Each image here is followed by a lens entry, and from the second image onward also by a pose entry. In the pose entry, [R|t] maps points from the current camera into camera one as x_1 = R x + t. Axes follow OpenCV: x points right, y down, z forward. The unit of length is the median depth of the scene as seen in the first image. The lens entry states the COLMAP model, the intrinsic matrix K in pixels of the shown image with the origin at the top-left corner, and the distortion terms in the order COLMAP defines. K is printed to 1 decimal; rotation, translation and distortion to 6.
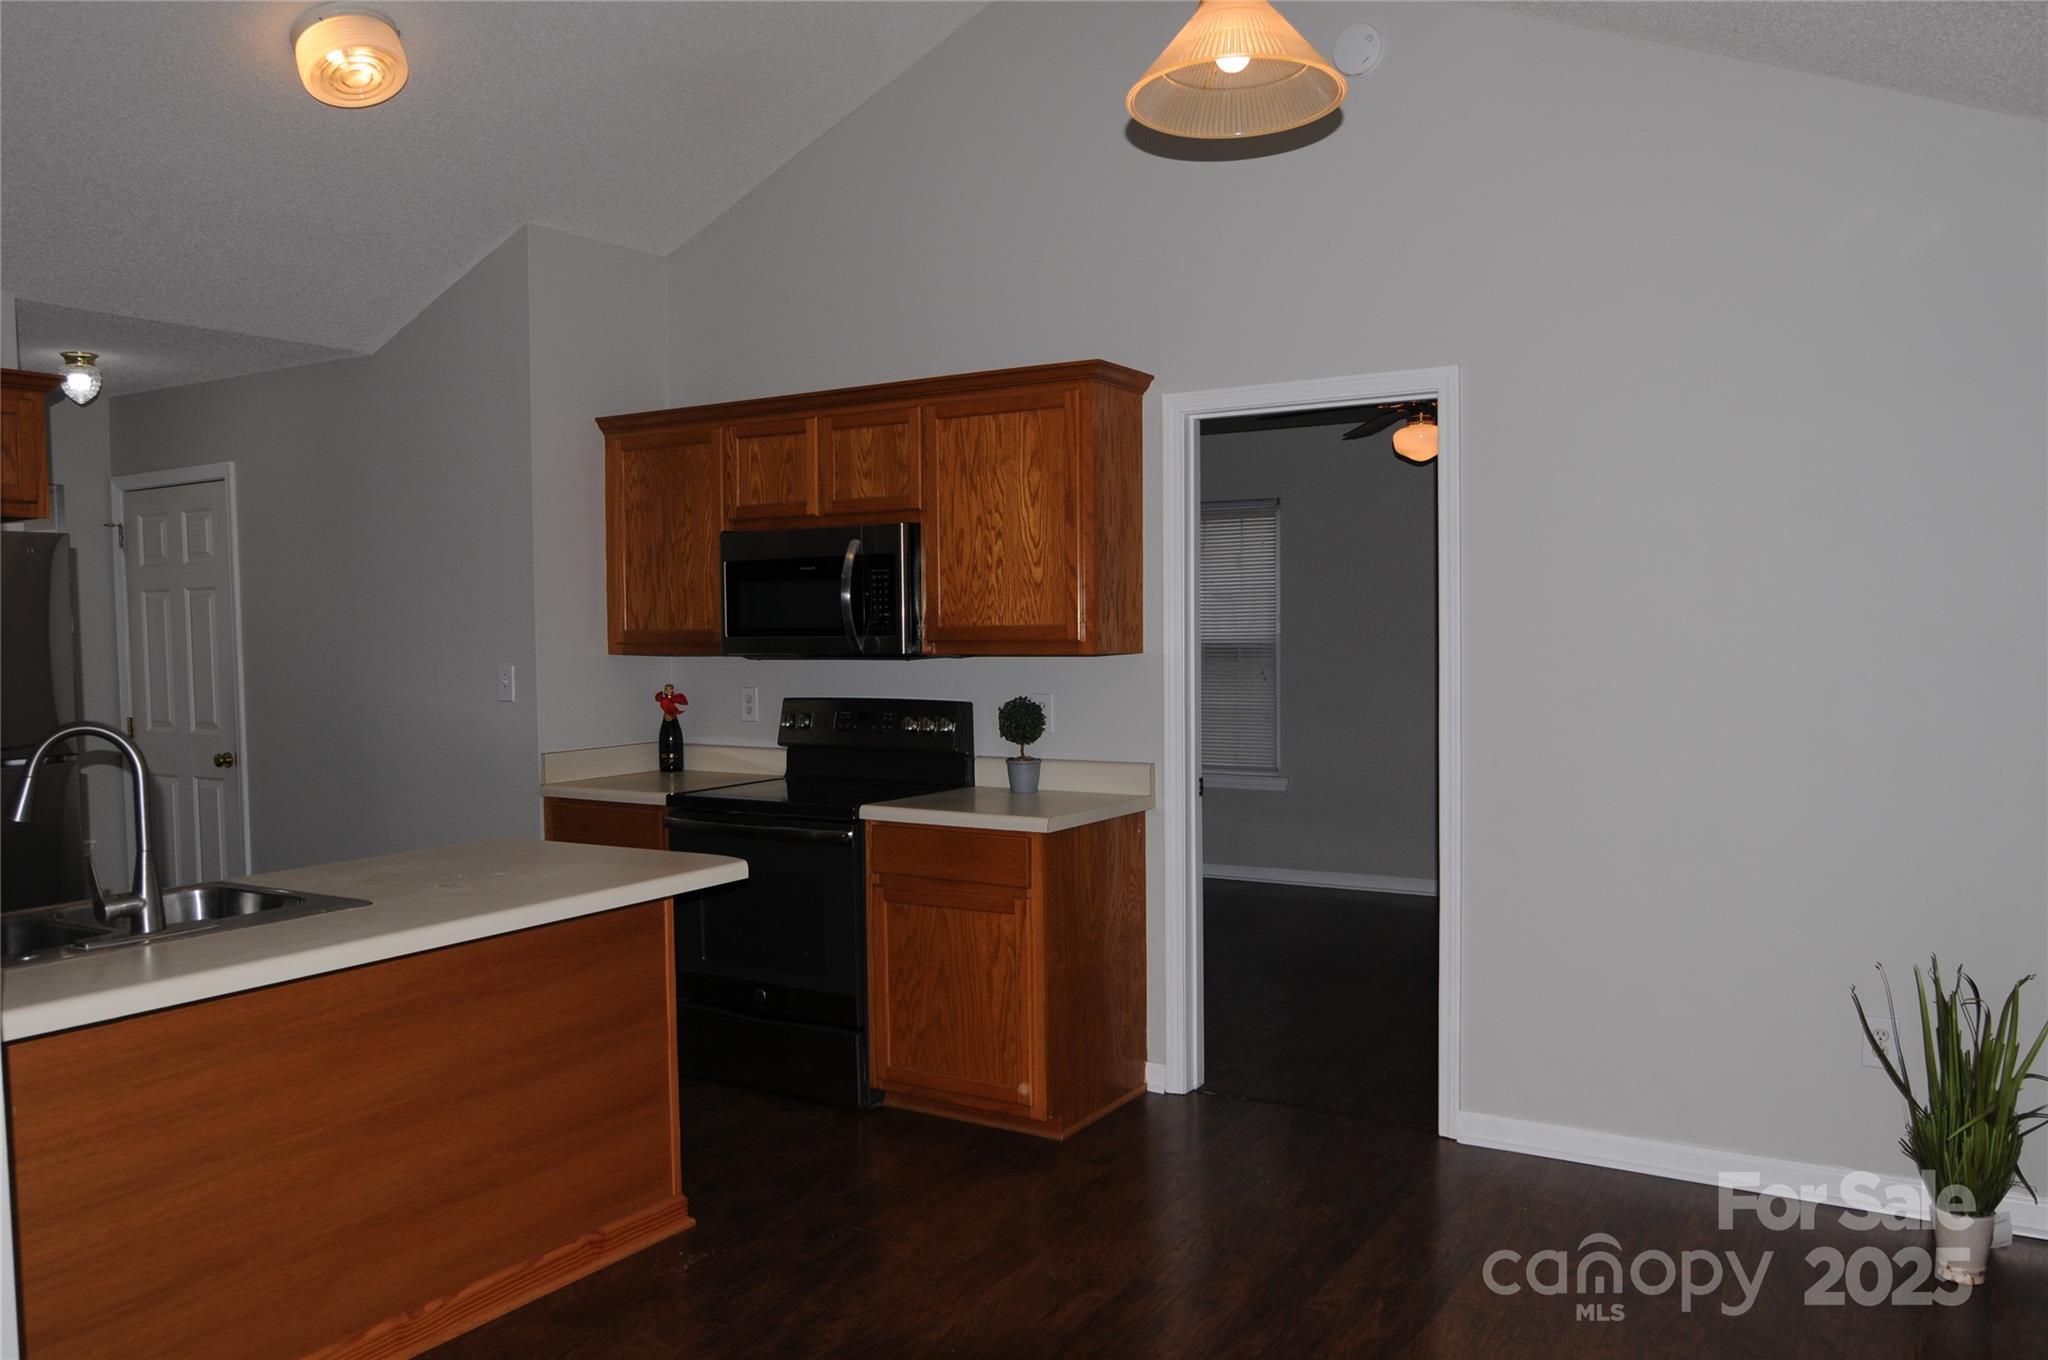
lens RADIAL K [[1530.4, 0, 1042.8], [0, 1530.4, 697.2], [0, 0, 1]] dist [-0.016020, -0.006188]
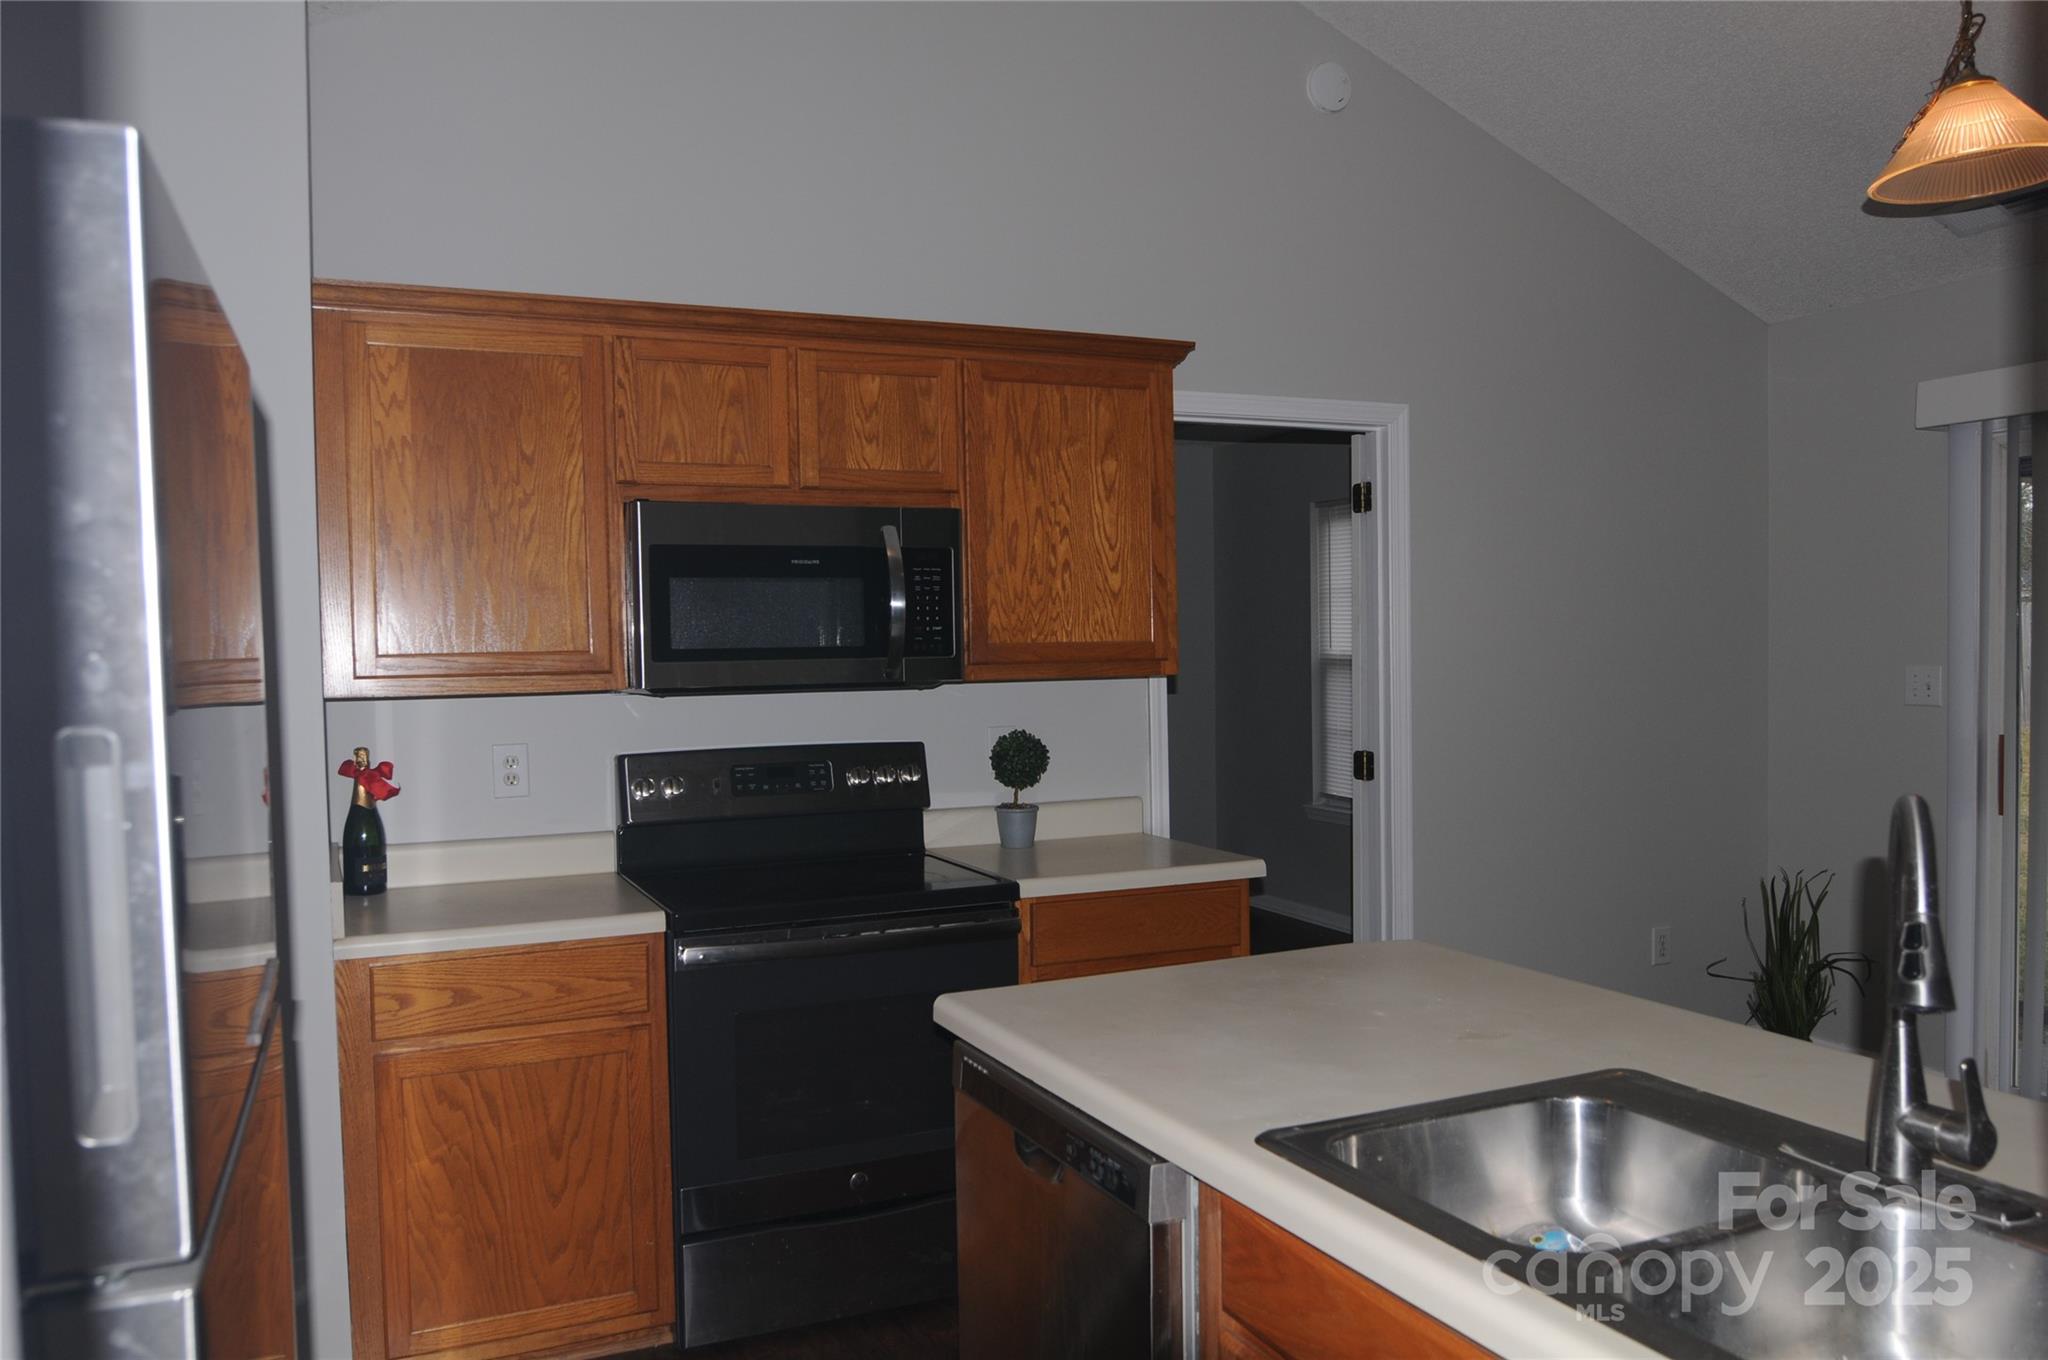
lens RADIAL K [[1530.4, 0, 1039.0], [0, 1530.4, 696.5], [0, 0, 1]] dist [-0.016020, -0.006188]
pose [[0.564674, -0.024905, 0.824938, -0.698251], [0.049211, 0.998782, -0.003532, -0.015270], [-0.823846, 0.042591, 0.565212, 0.536740]]
